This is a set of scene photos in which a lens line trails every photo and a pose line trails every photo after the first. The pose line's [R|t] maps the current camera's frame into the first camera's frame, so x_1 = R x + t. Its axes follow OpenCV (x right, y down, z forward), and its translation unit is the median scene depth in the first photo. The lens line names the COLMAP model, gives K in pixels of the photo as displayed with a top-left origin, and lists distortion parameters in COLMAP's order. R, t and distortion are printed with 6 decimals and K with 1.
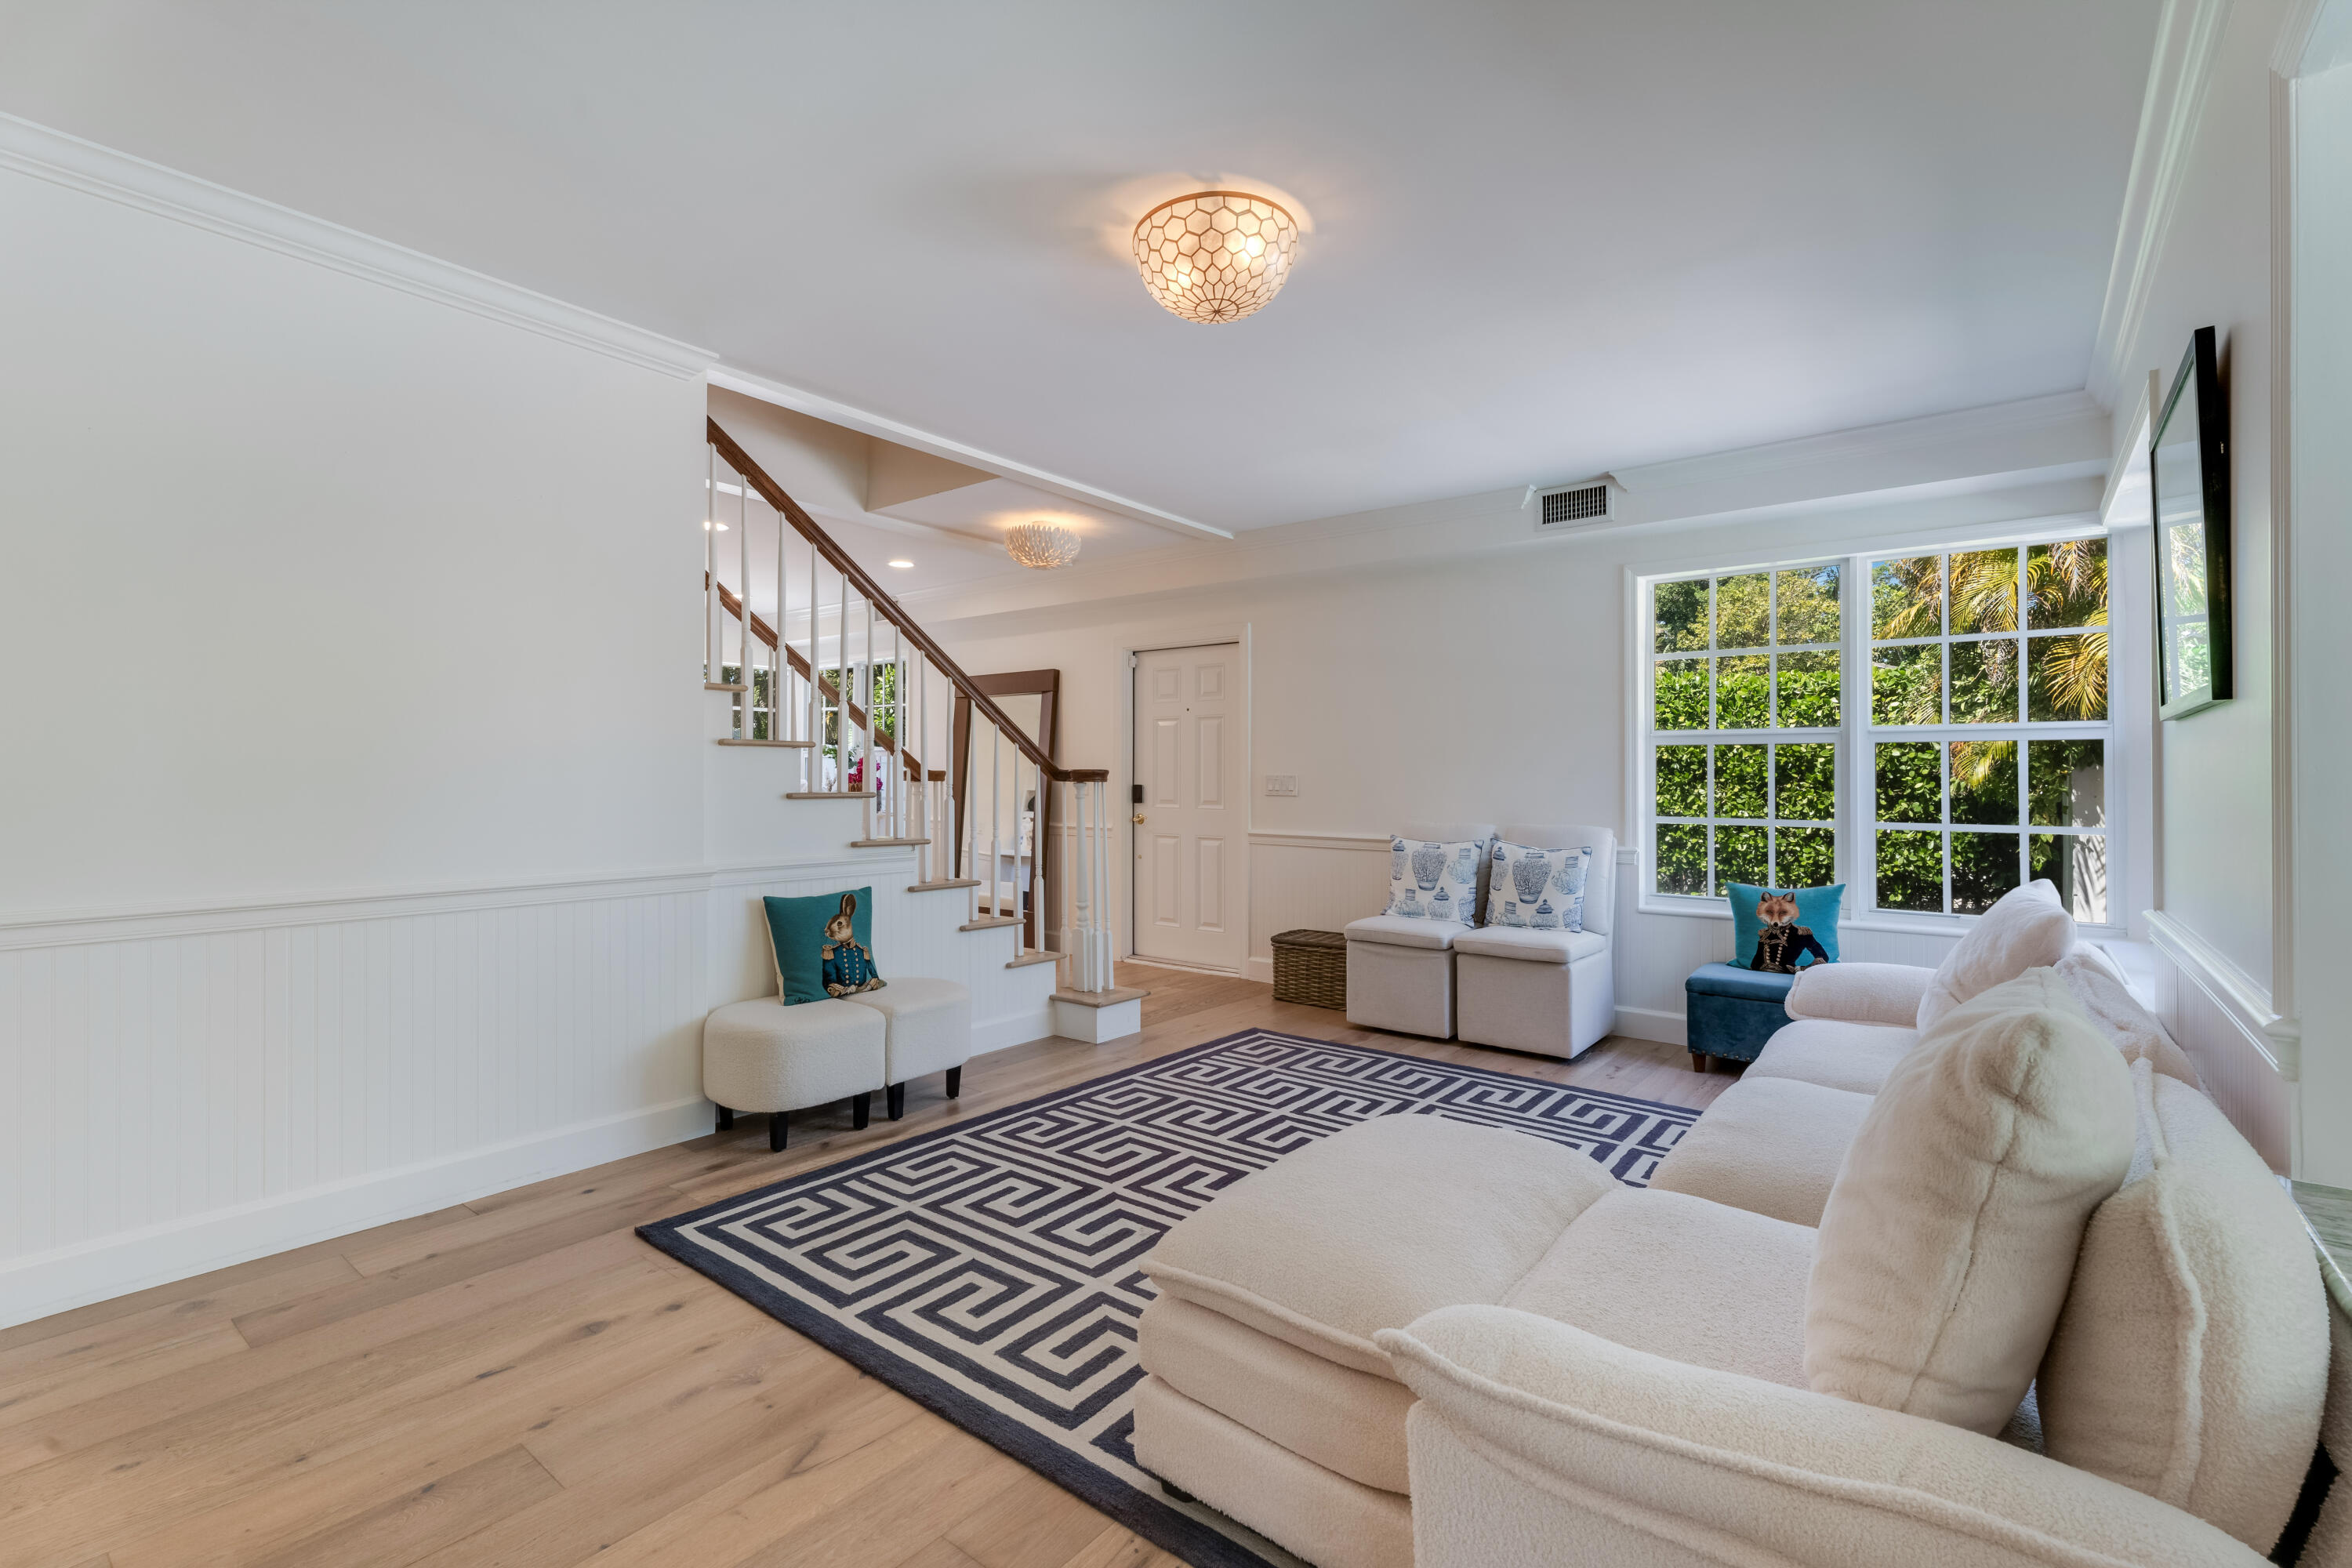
lens RADIAL K [[1048.1, 0, 1161.3], [0, 1048.1, 778.9], [0, 0, 1]] dist [0.000091, -0.000121]
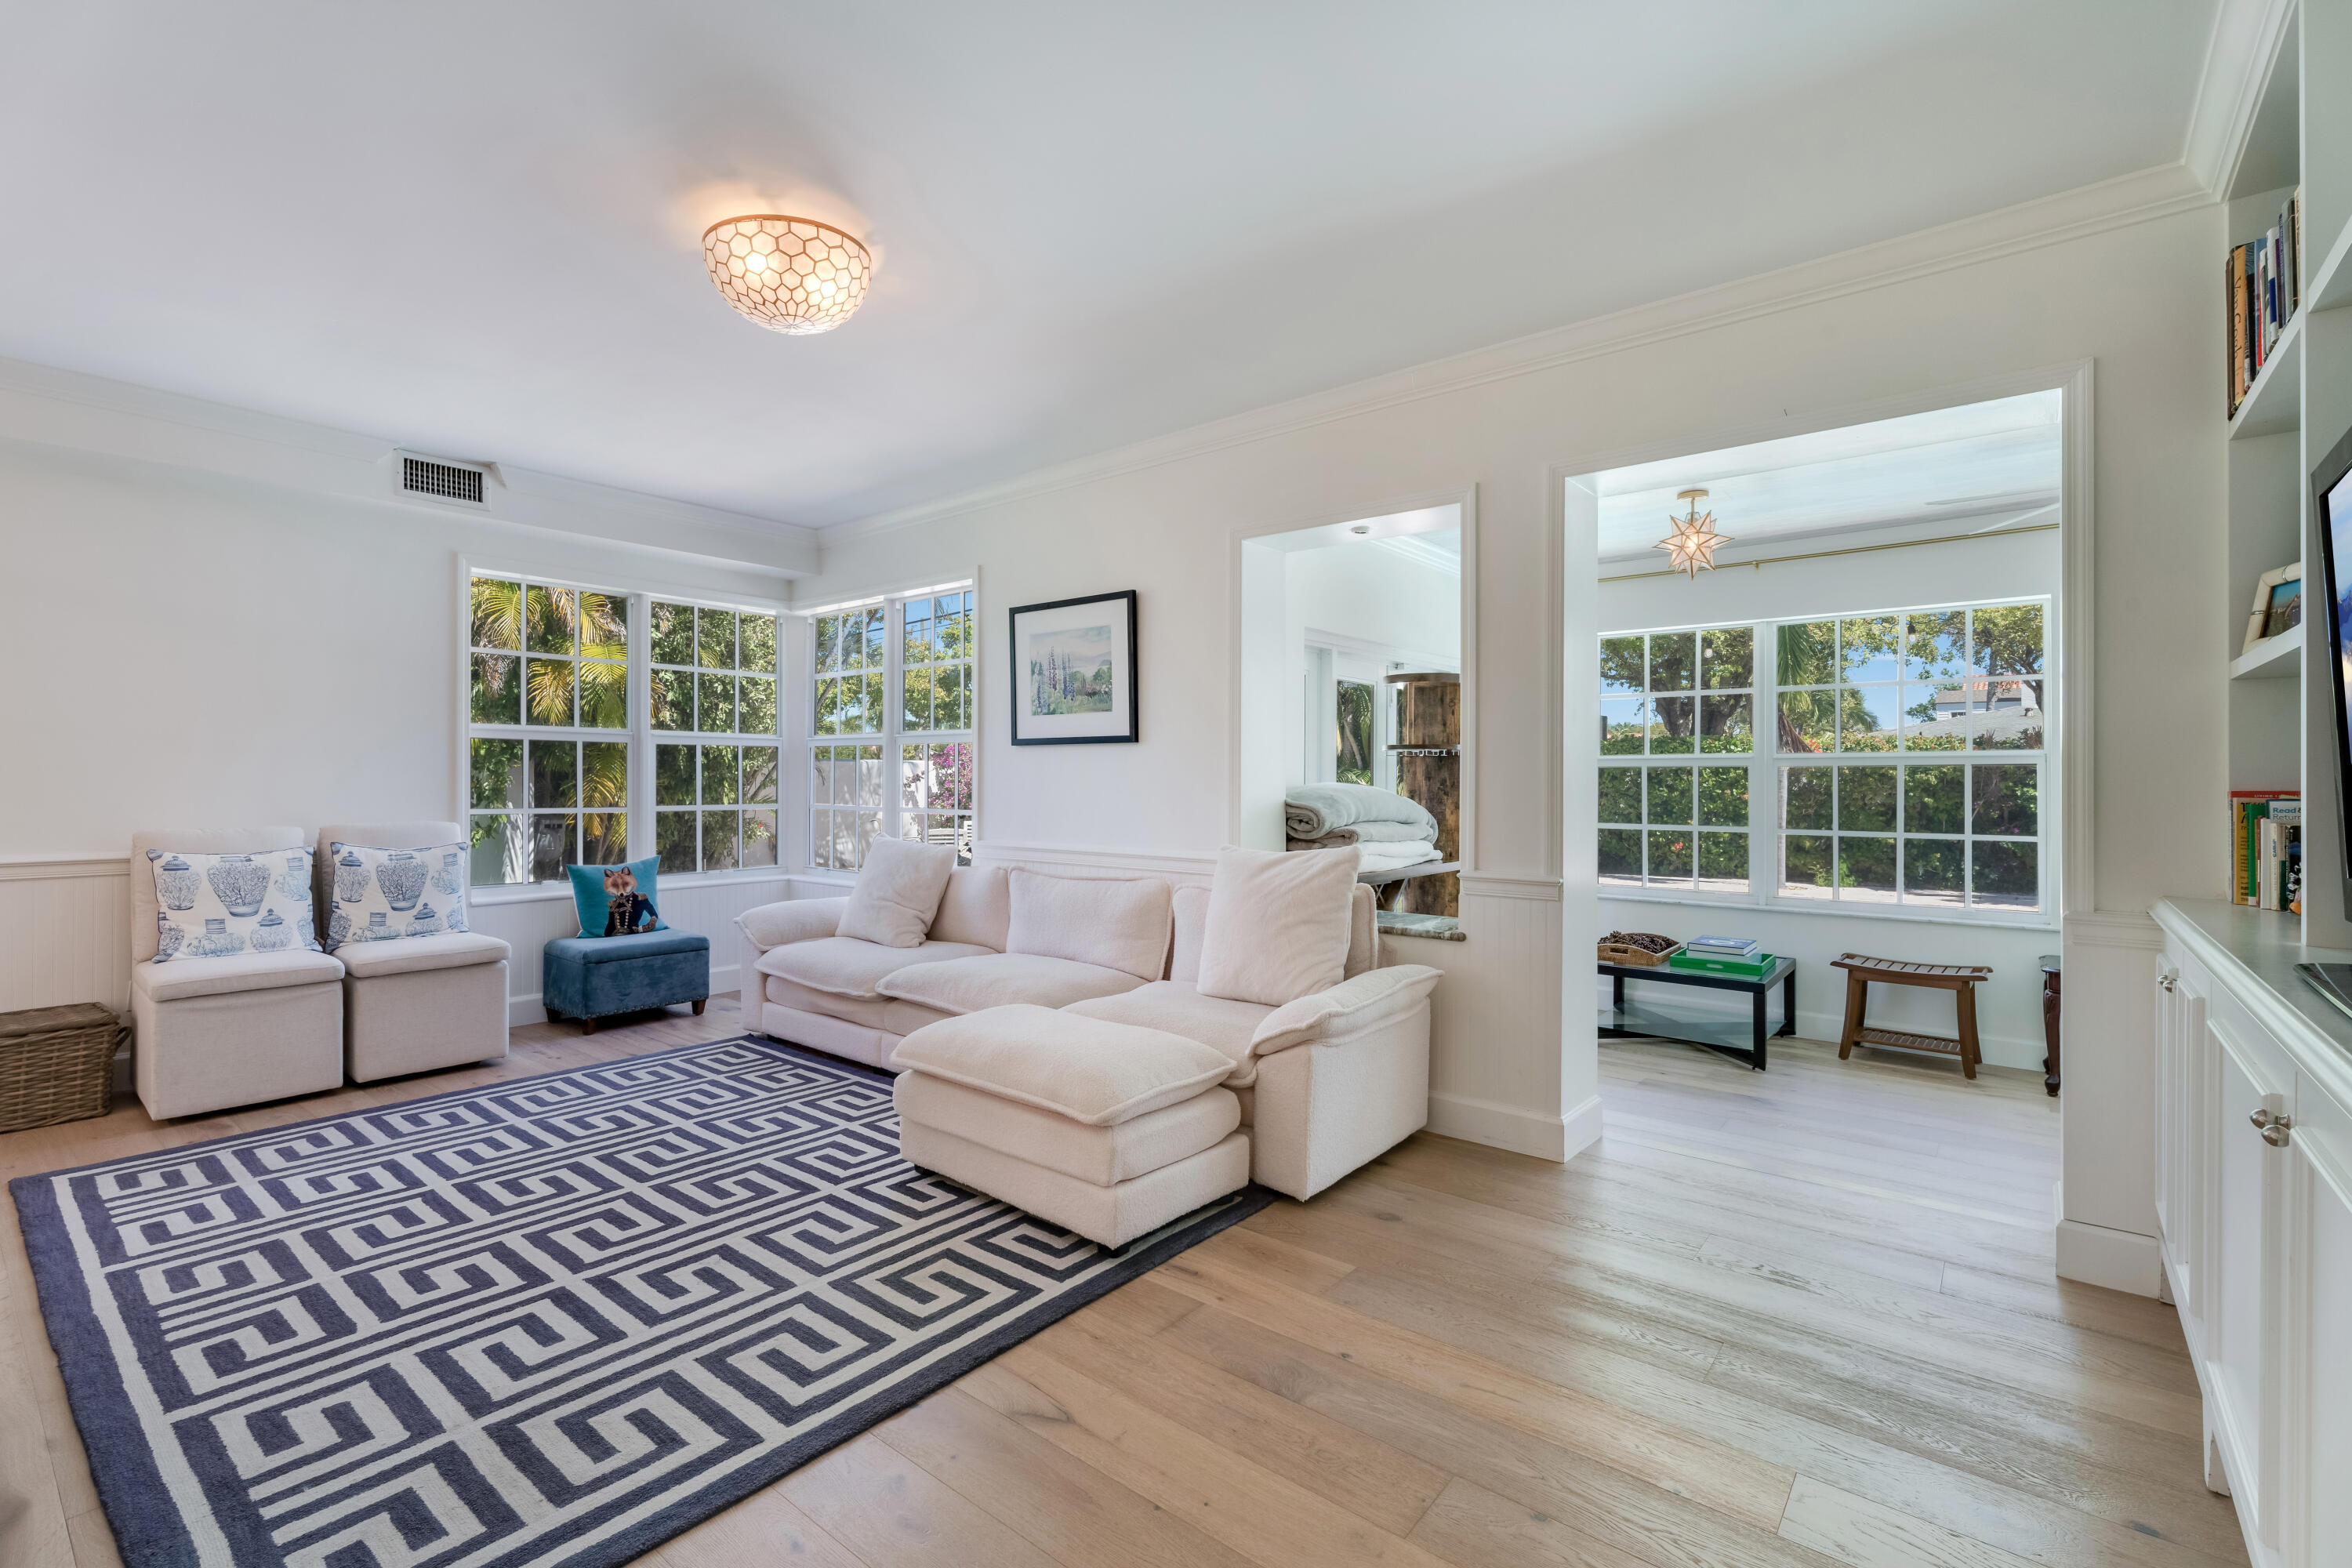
lens RADIAL K [[1055.0, 0, 1176.0], [0, 1055.0, 784.0], [0, 0, 1]] dist [-0.001280, -0.000787]
pose [[-0.005104, -0.011862, 0.999917, -0.683620], [-0.005808, 0.999913, 0.011833, -0.004886], [-0.999970, -0.005747, -0.005172, 0.426945]]
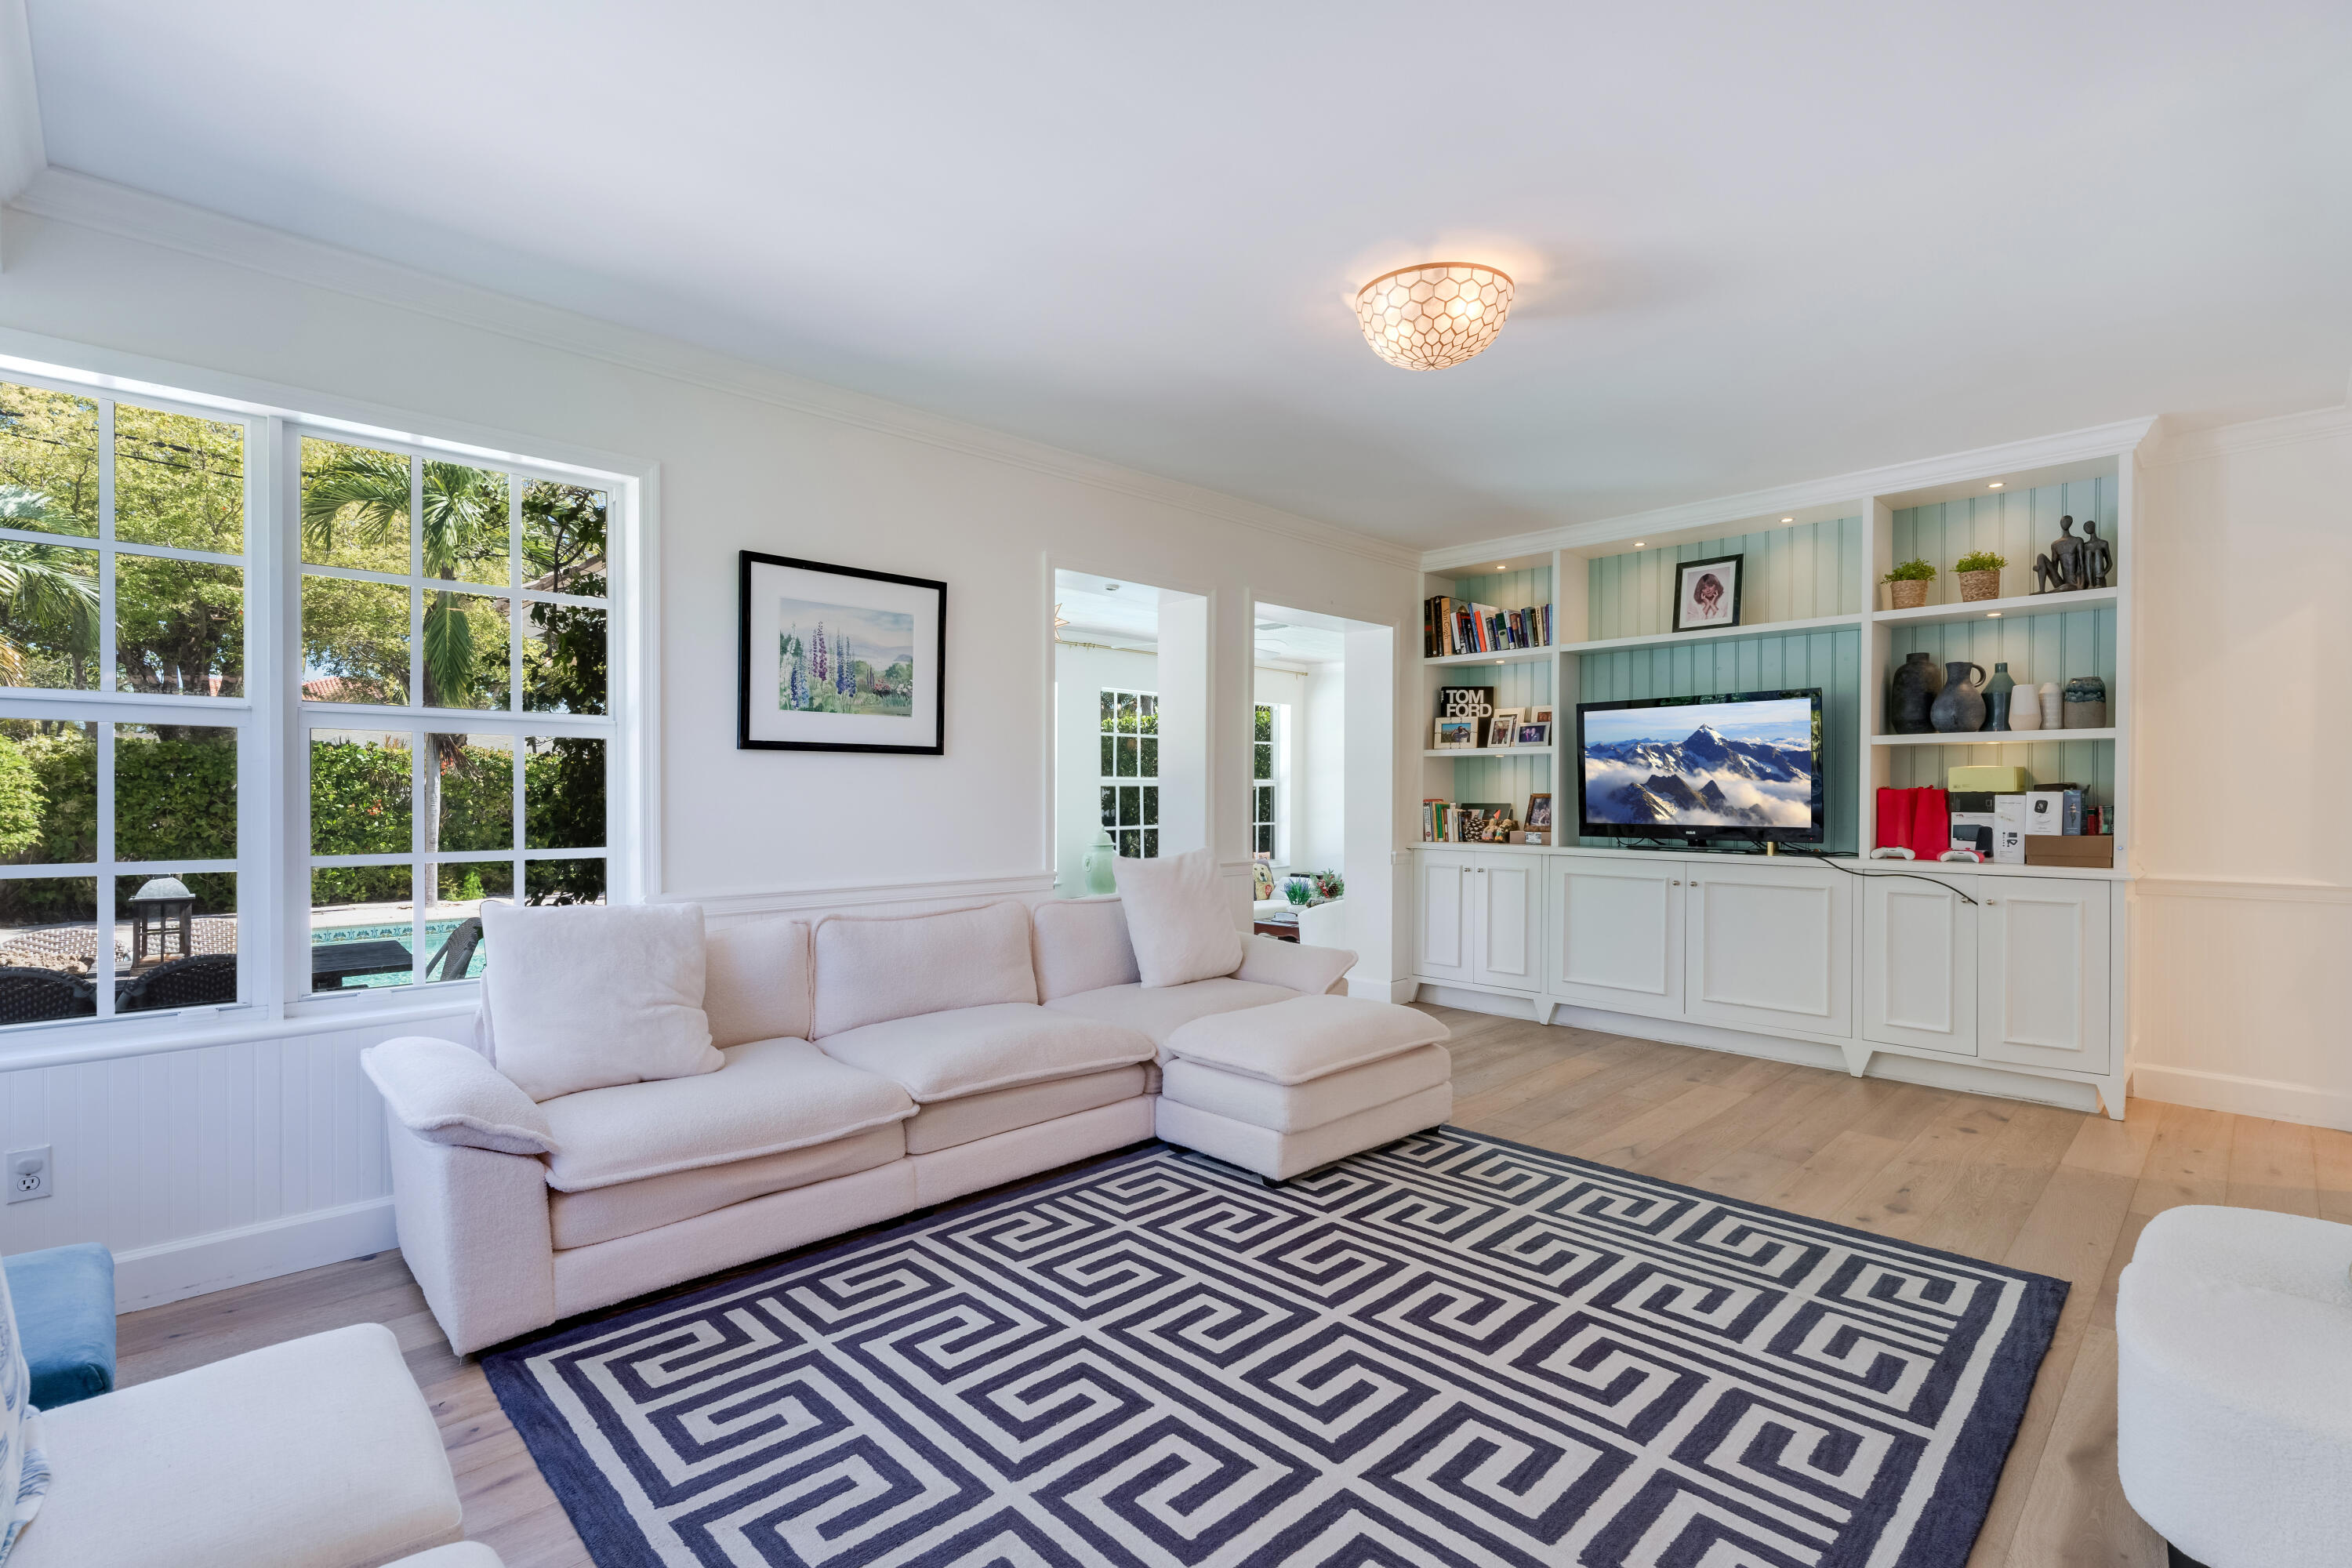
lens RADIAL K [[1044.2, 0, 1169.2], [0, 1044.2, 867.6], [0, 0, 1]] dist [0.001505, 0.000453]
pose [[-0.992775, -0.013425, 0.119236, 0.136909], [-0.005107, 0.997549, 0.069790, -0.000773], [-0.119881, 0.068677, -0.990410, 1.442988]]
